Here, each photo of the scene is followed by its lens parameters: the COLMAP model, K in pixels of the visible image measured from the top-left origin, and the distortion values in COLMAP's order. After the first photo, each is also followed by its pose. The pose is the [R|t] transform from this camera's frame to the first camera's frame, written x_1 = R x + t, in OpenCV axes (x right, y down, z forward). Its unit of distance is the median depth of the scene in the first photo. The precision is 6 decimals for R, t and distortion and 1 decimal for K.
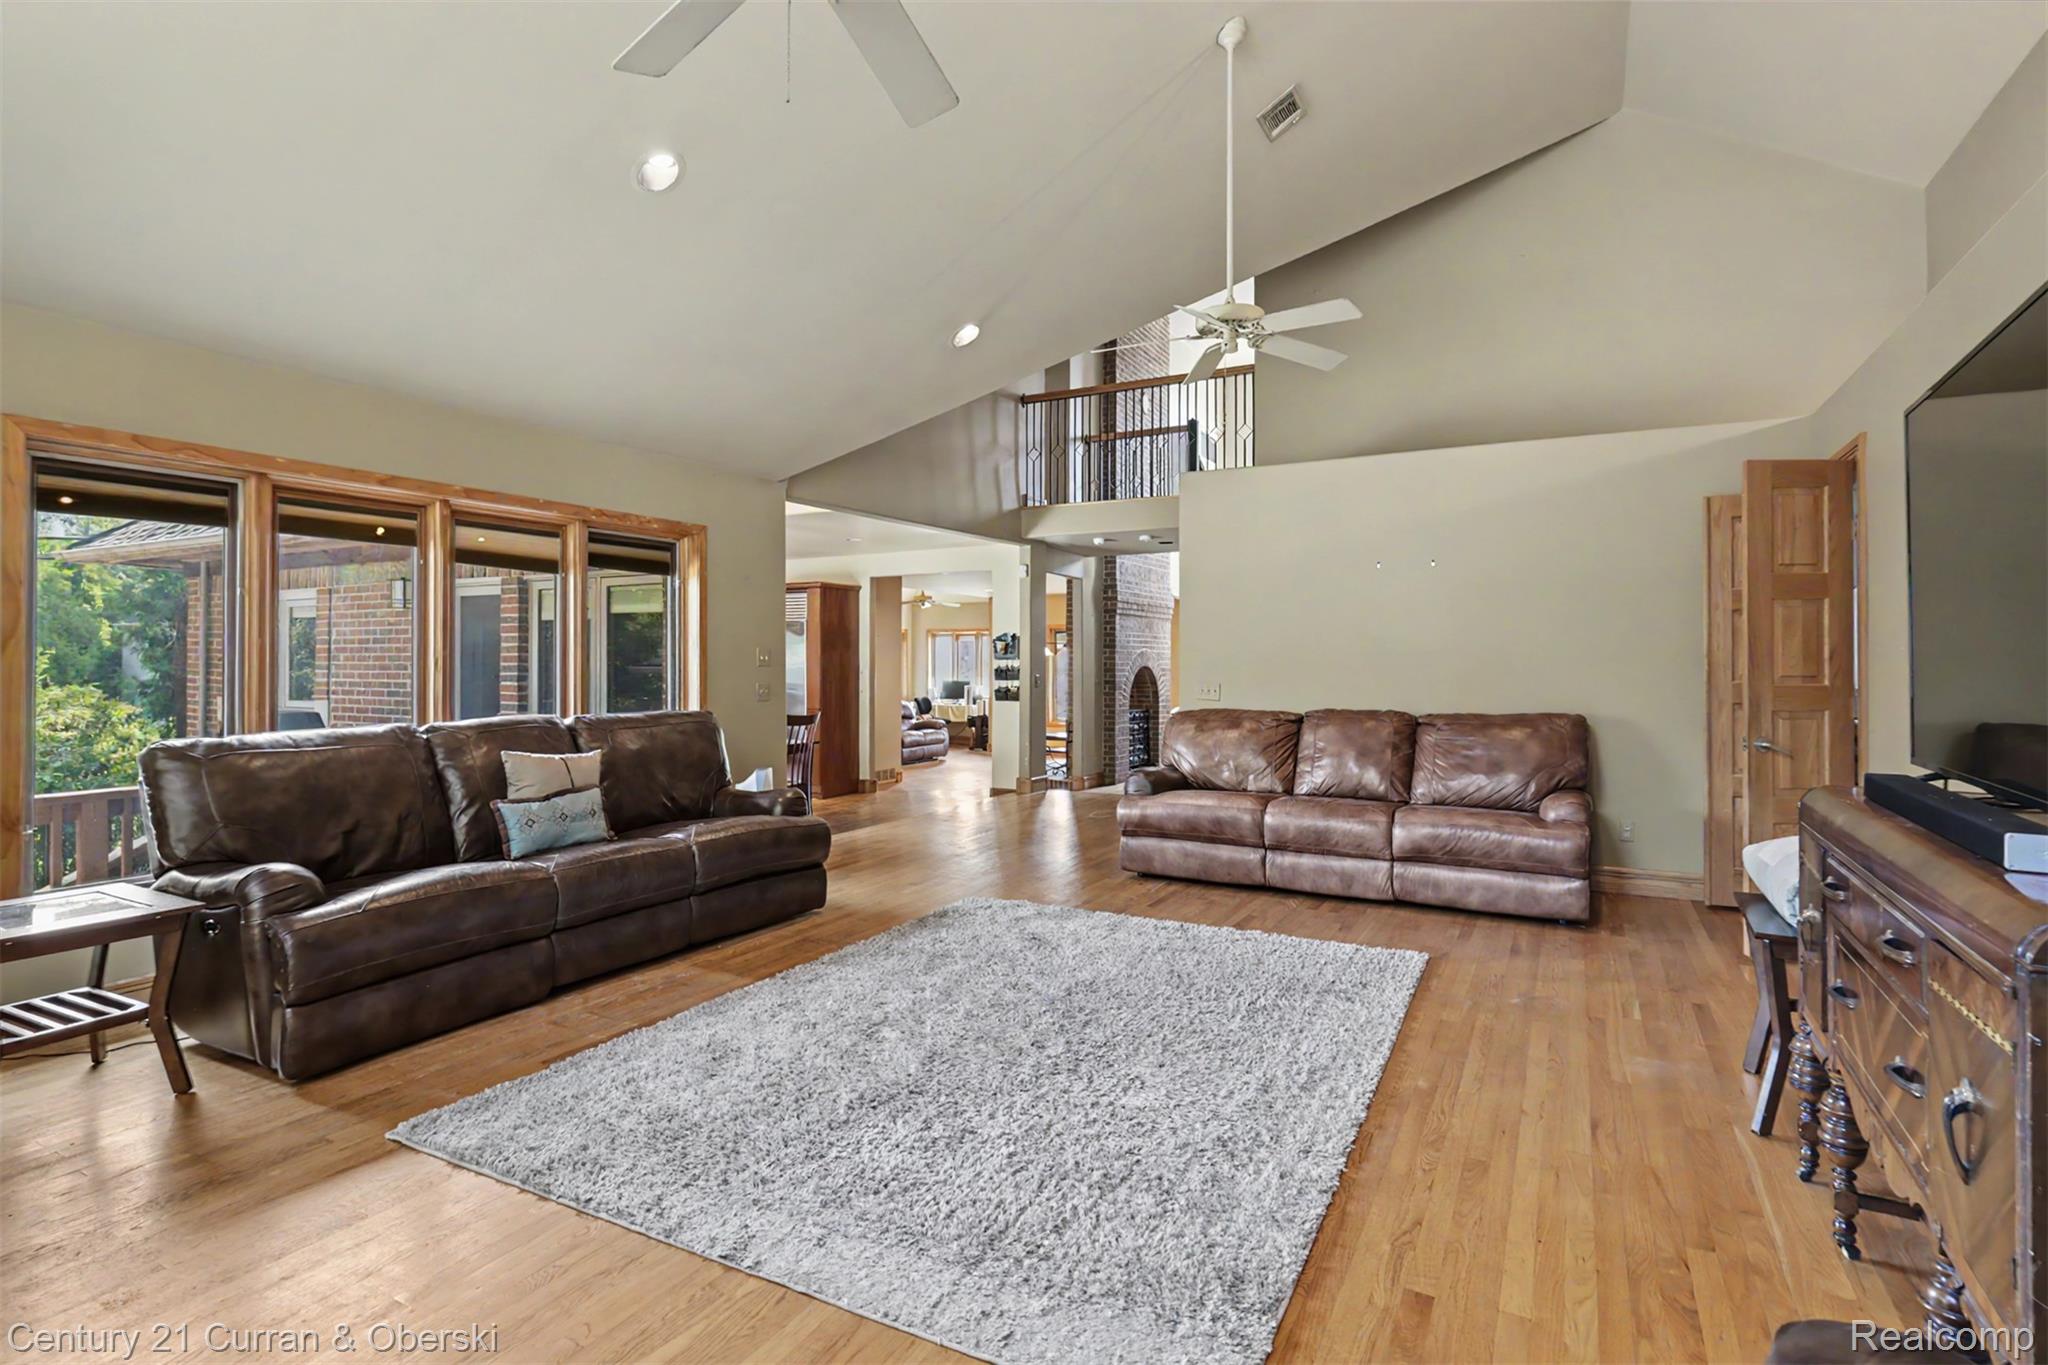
lens RADIAL K [[1001.2, 0, 1028.1], [0, 1001.2, 672.1], [0, 0, 1]] dist [-0.002158, -0.000211]
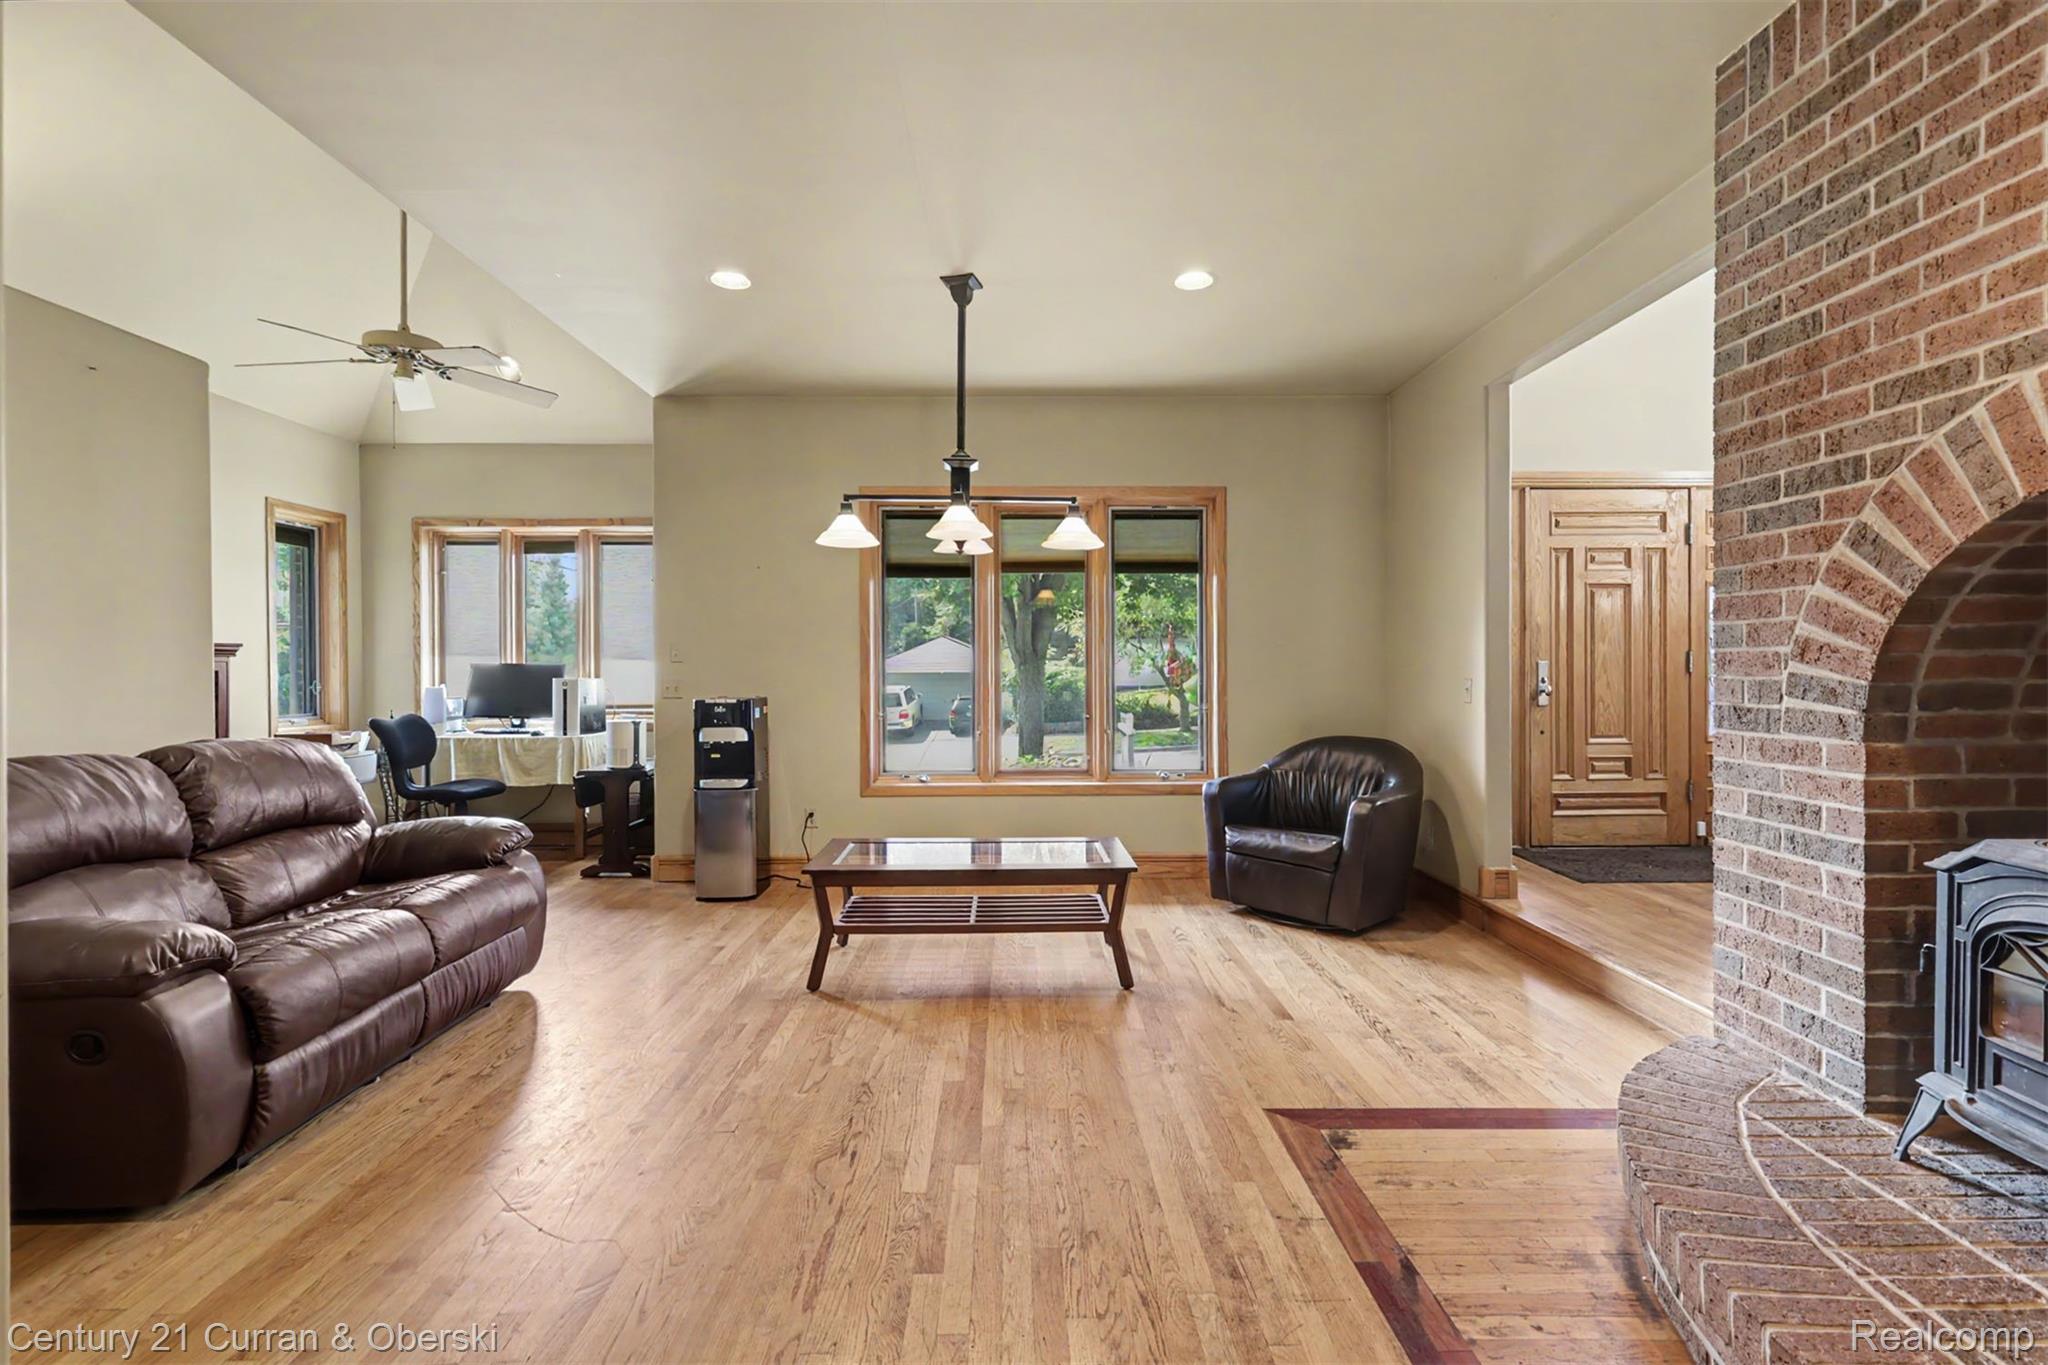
lens RADIAL K [[899.7, 0, 1026.9], [0, 899.7, 673.6], [0, 0, 1]] dist [-0.000261, 0.001482]
pose [[0.875579, -0.003524, 0.483063, -0.068954], [0.003934, 0.999992, 0.000165, 0.012324], [-0.483060, 0.001756, 0.875586, 0.648631]]
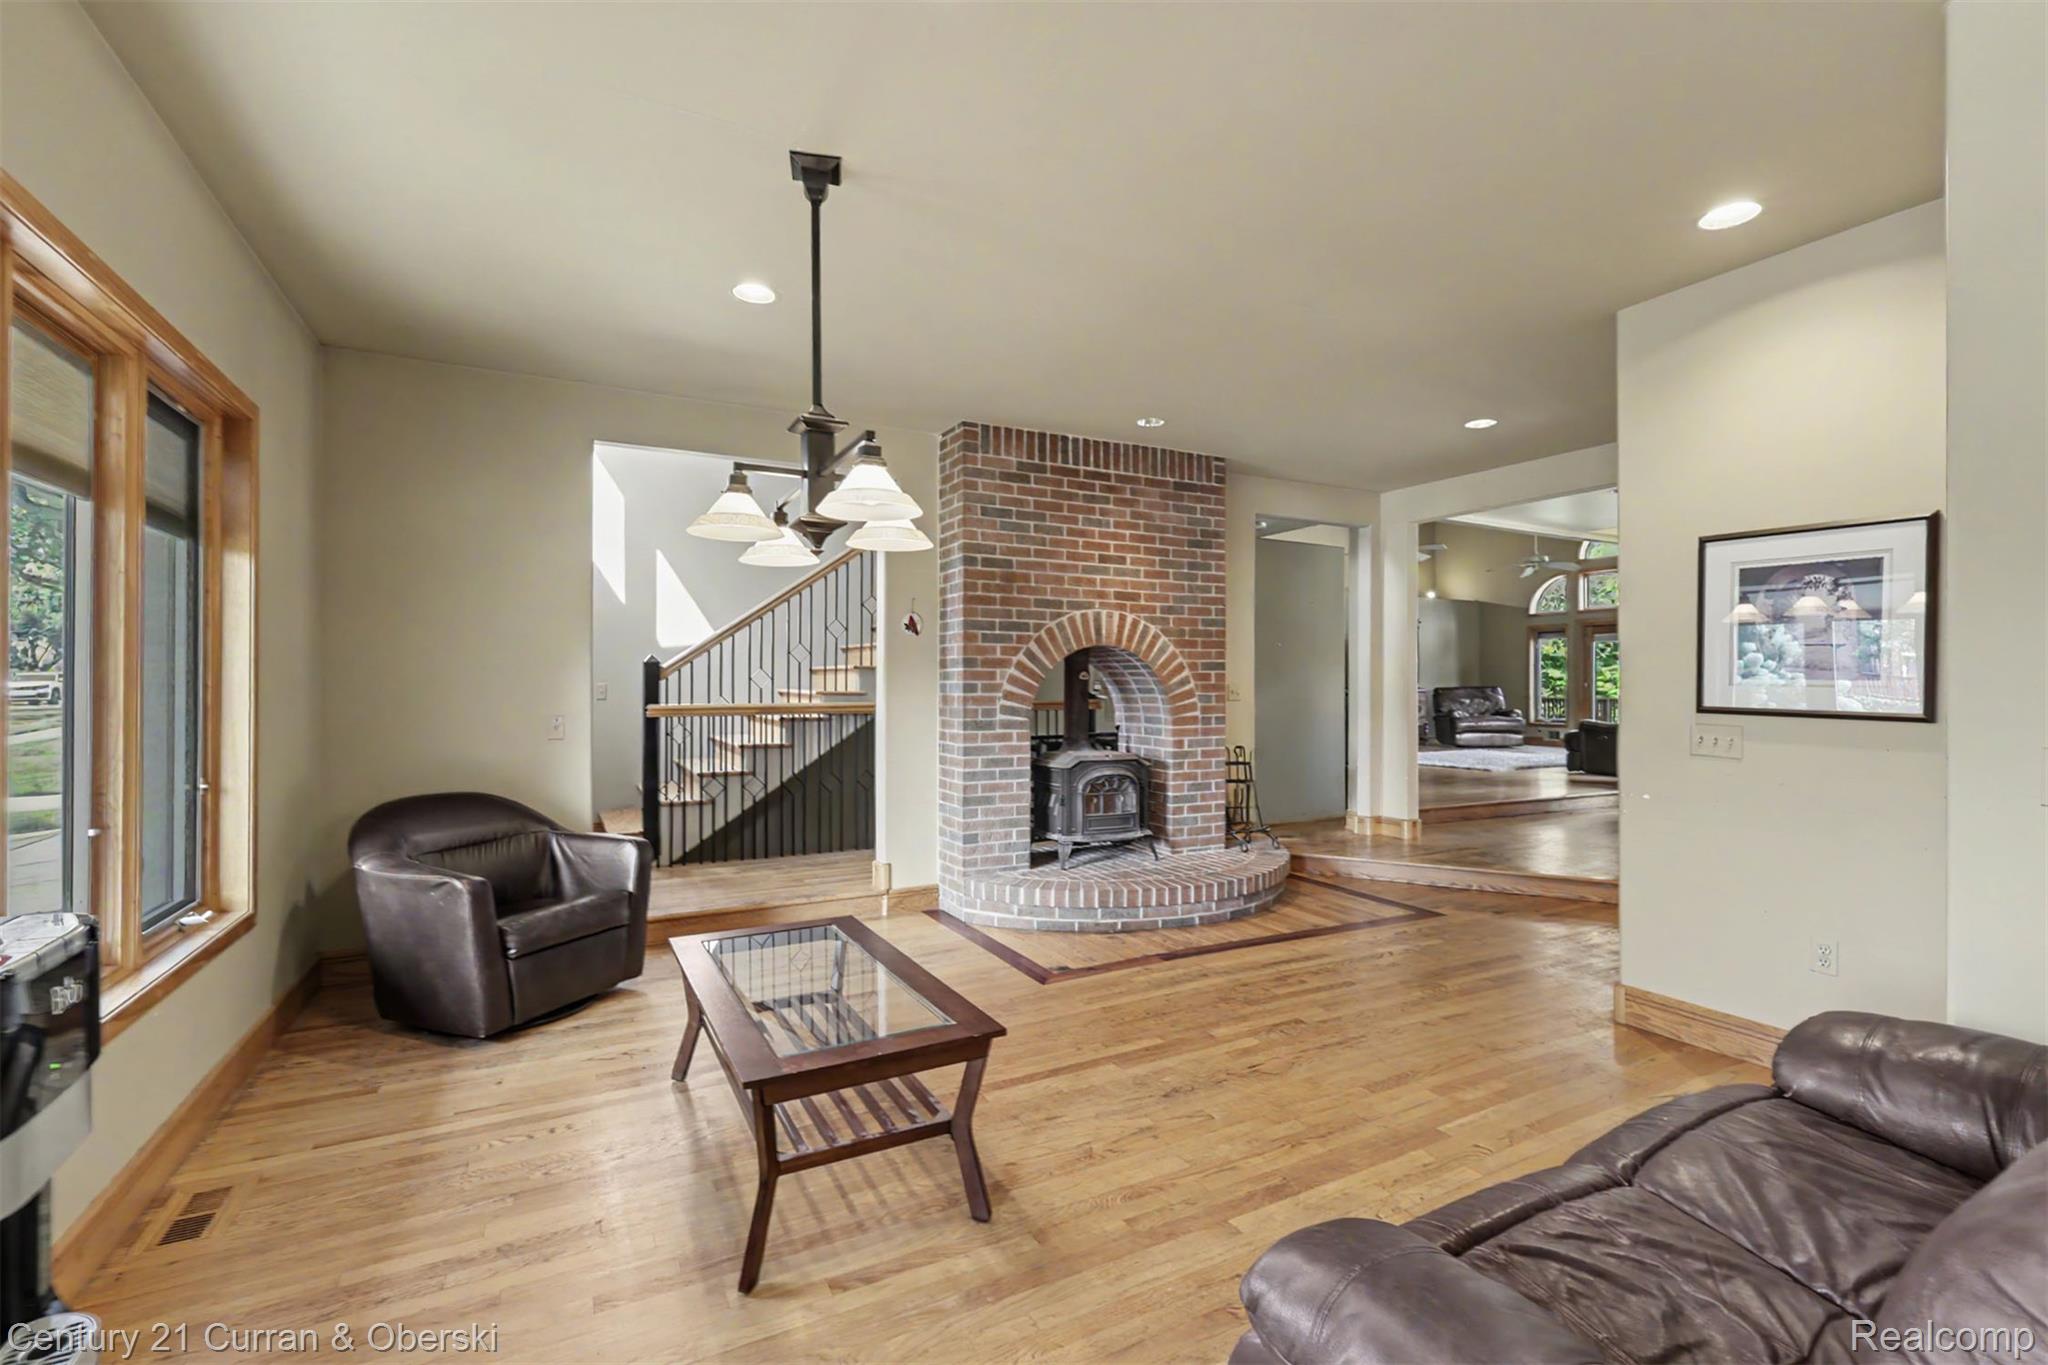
lens RADIAL K [[899.7, 0, 1030.4], [0, 899.7, 688.7], [0, 0, 1]] dist [-0.000261, 0.001482]
pose [[-0.826840, 0.000830, 0.562436, -0.084654], [0.003883, 0.999983, 0.004234, 0.008151], [-0.562423, 0.005684, -0.826830, 0.851376]]
